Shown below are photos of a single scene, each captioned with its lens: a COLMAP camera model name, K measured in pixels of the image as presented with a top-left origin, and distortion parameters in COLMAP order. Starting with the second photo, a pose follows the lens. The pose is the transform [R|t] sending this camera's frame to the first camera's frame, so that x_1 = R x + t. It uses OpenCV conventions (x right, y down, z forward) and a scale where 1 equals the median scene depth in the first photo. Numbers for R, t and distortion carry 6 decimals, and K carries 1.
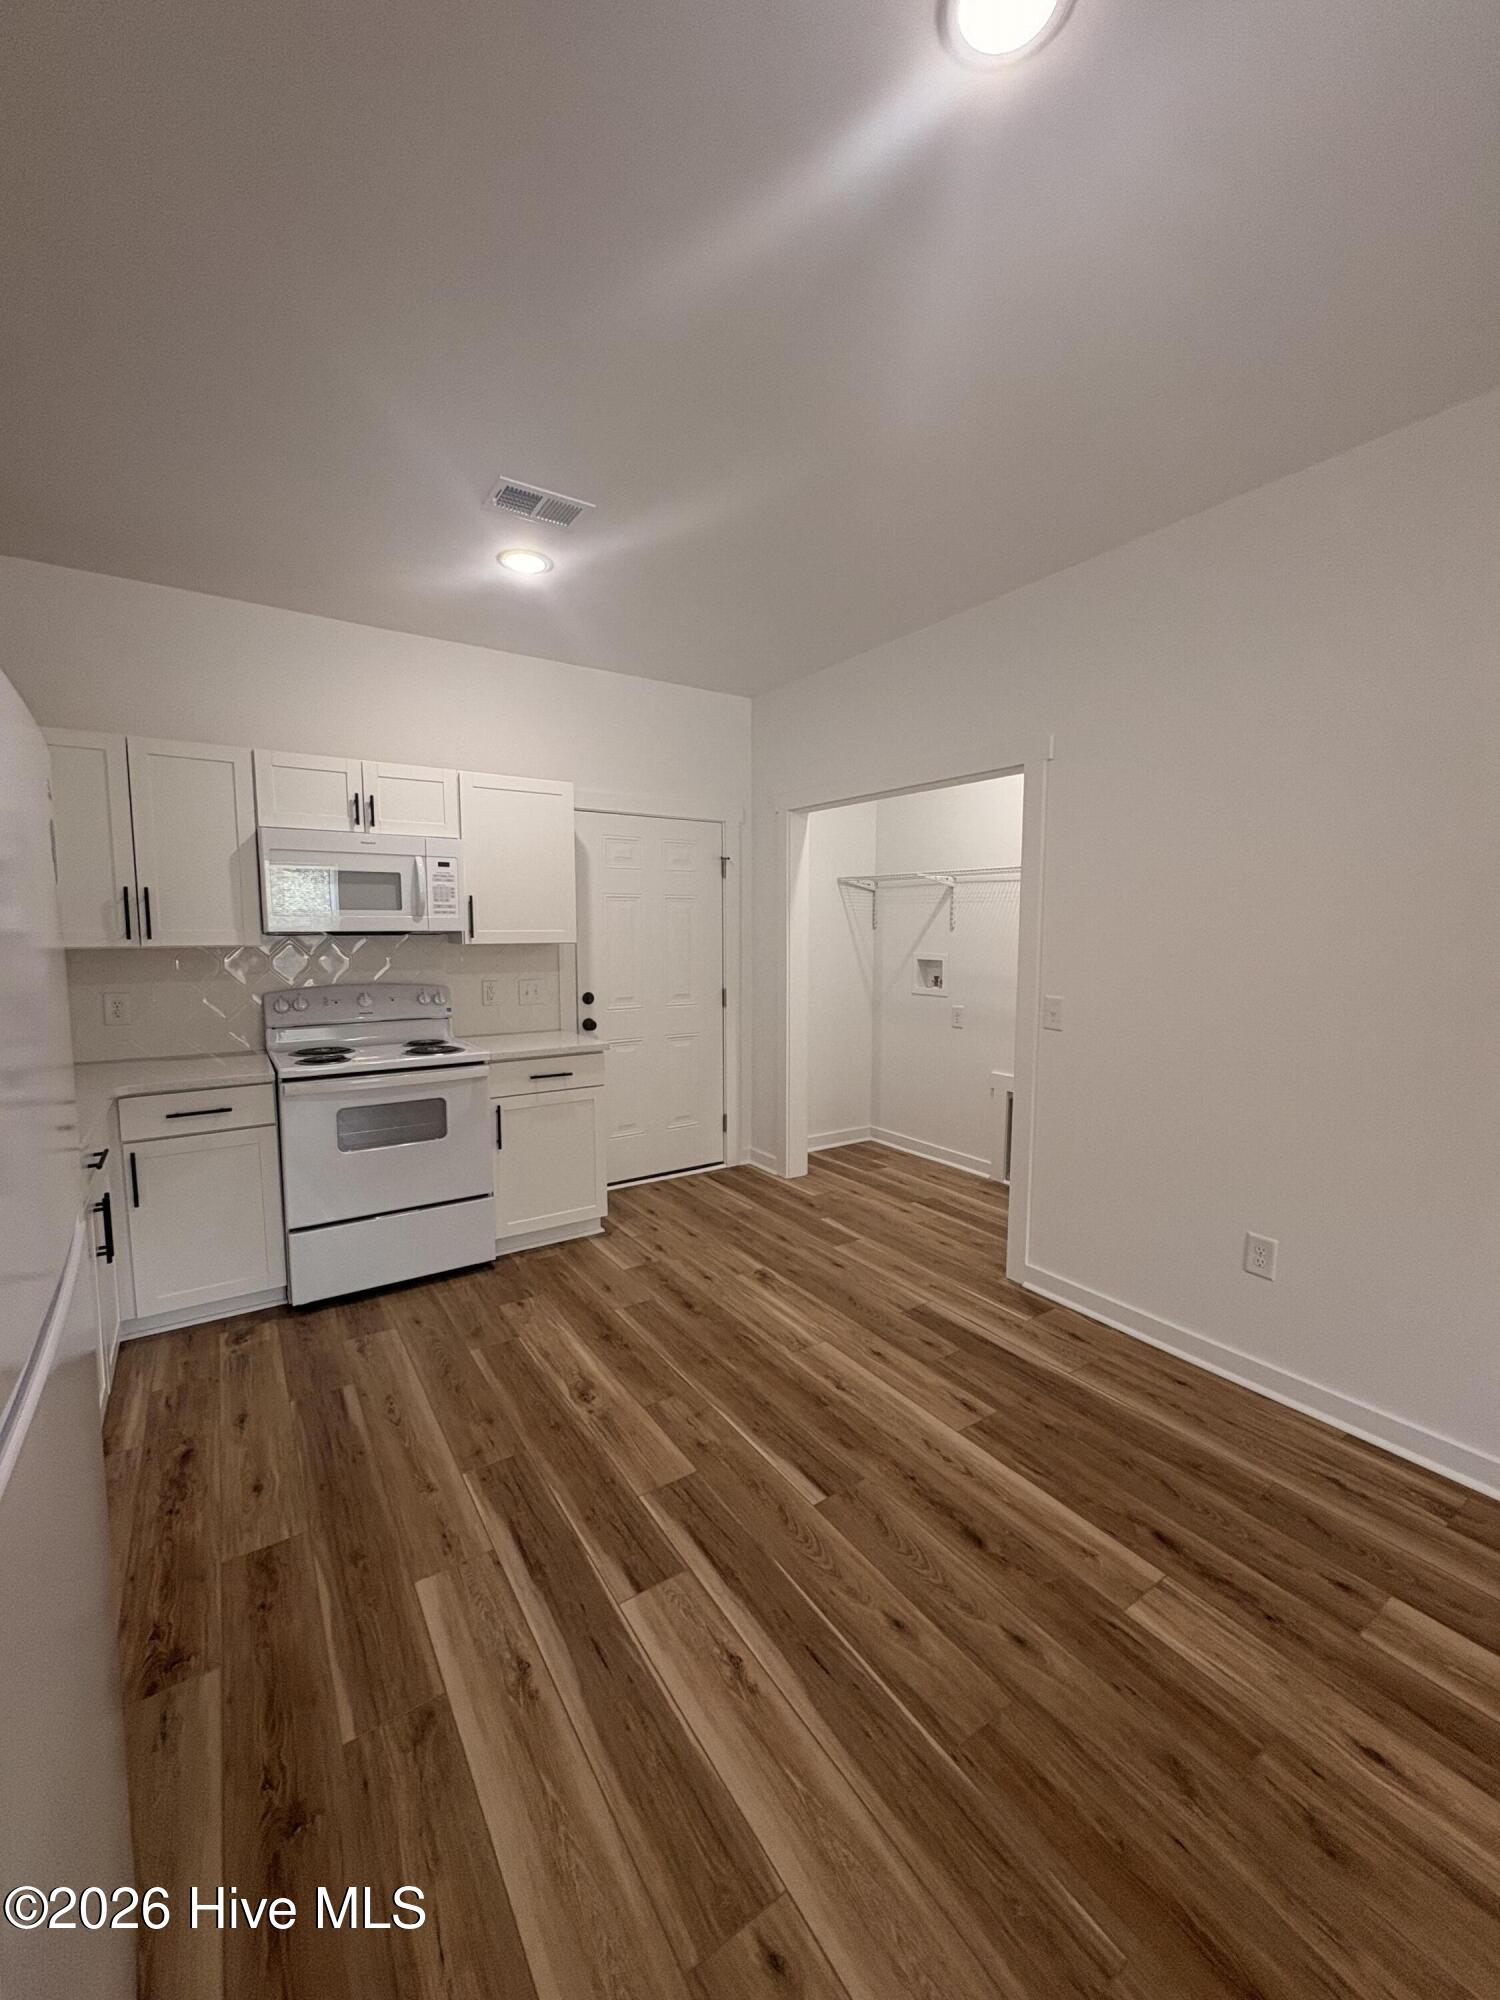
lens RADIAL K [[792.8, 0, 740.2], [0, 792.8, 1003.9], [0, 0, 1]] dist [0.000083, -0.000211]
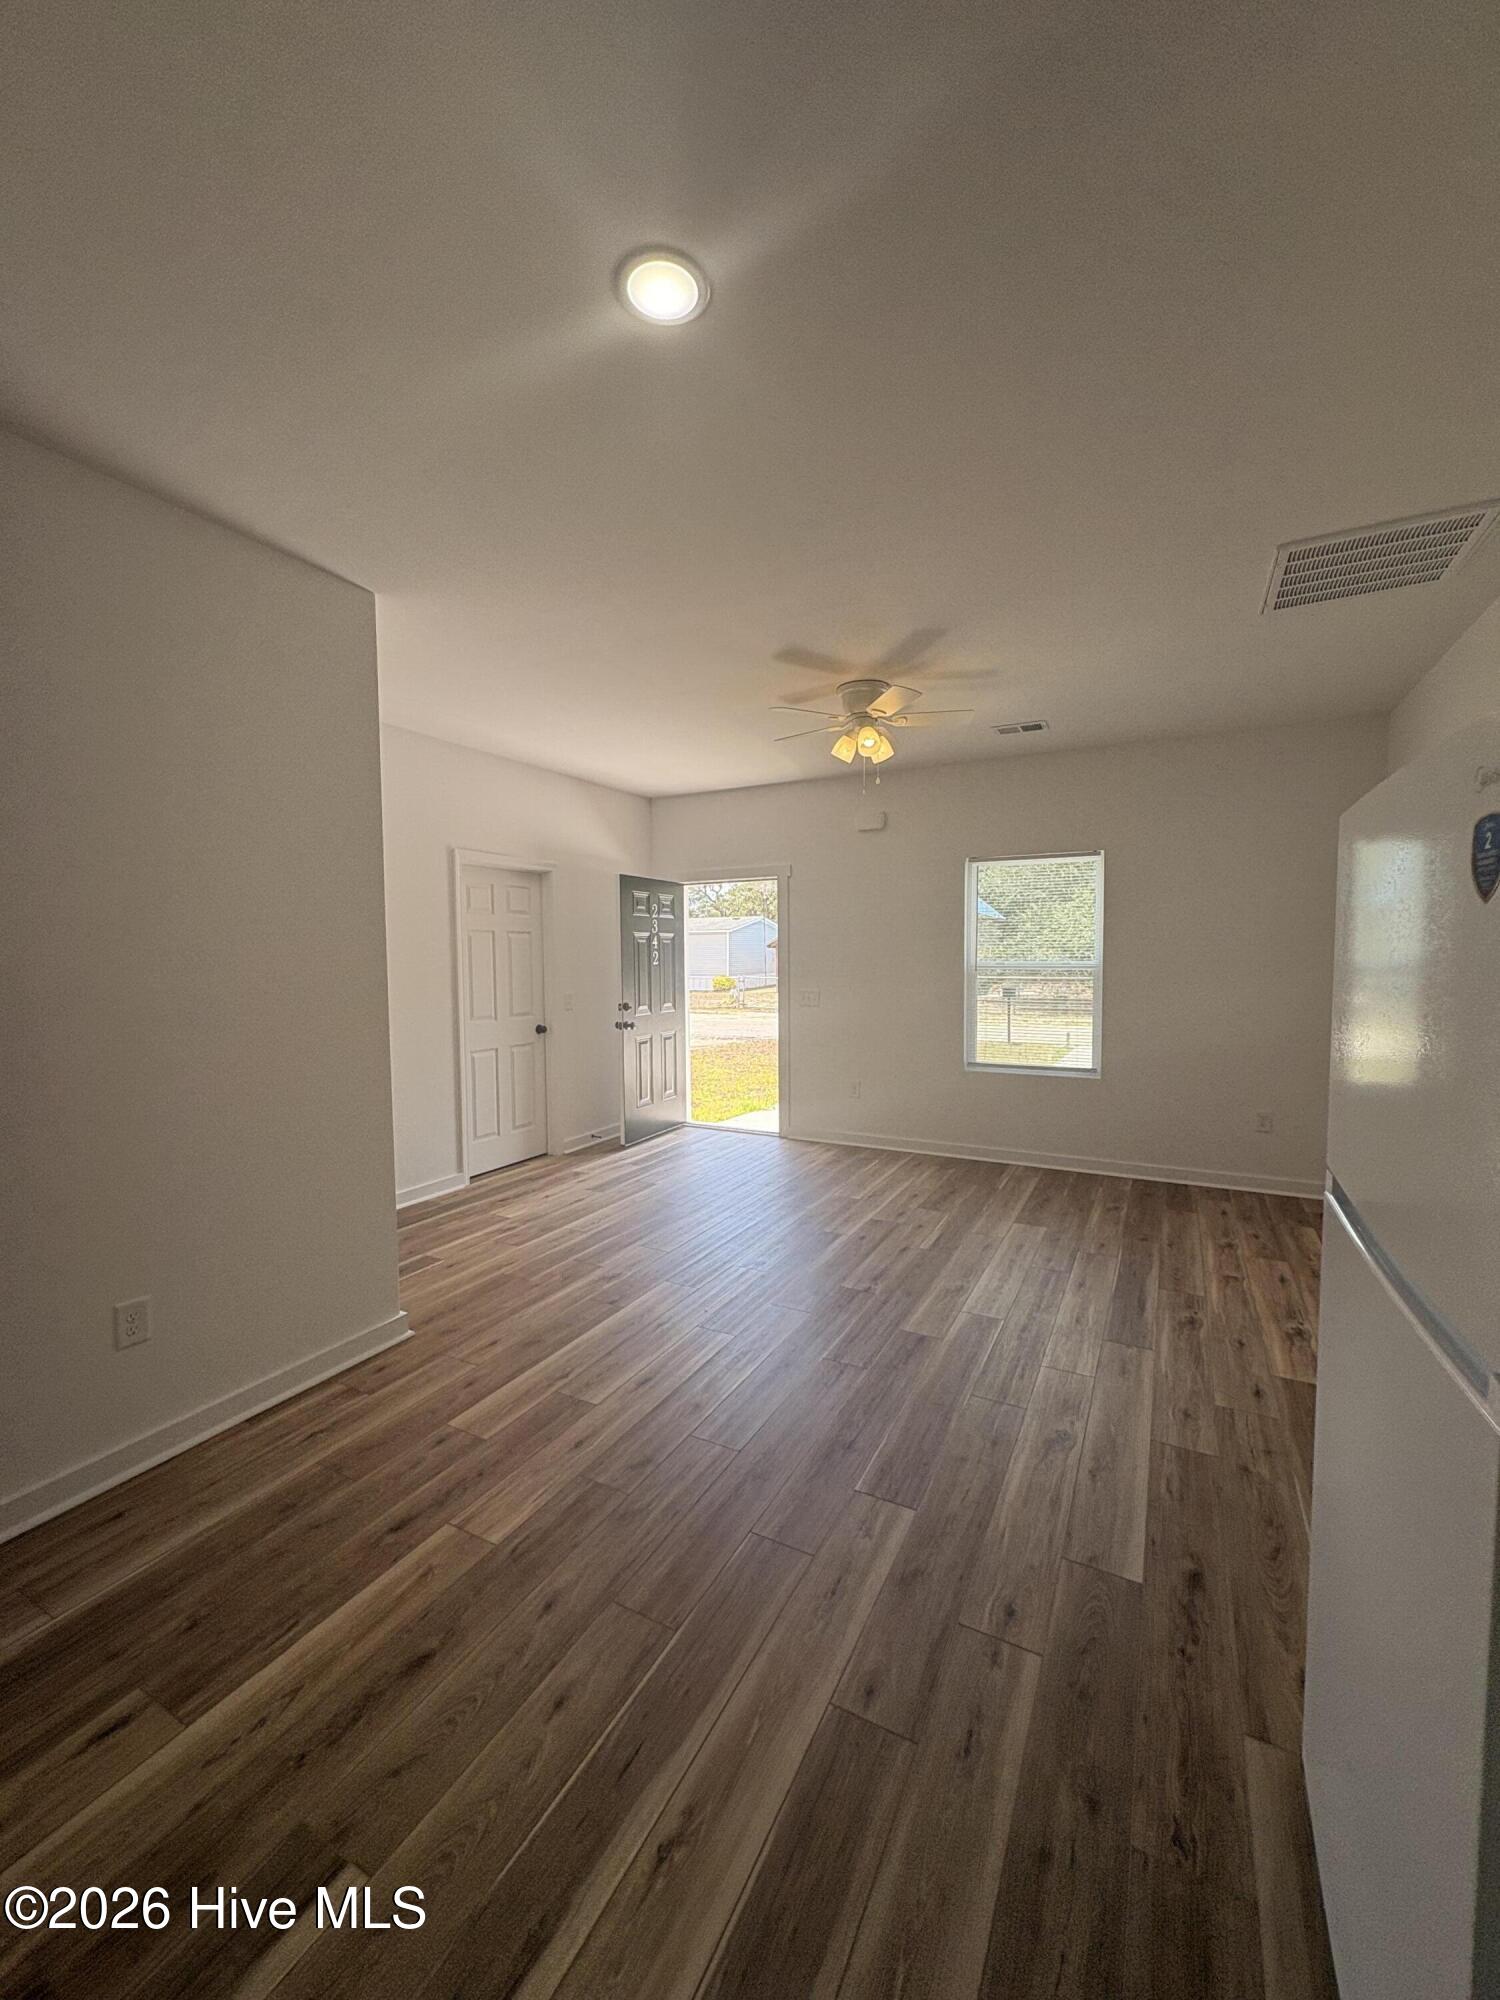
lens RADIAL K [[792.8, 0, 760.8], [0, 792.8, 1017.3], [0, 0, 1]] dist [0.000083, -0.000211]
pose [[-0.488728, -0.069805, 0.869639, -0.365610], [0.089441, 0.987533, 0.129533, -0.063389], [-0.867839, 0.141087, -0.476392, 0.609252]]
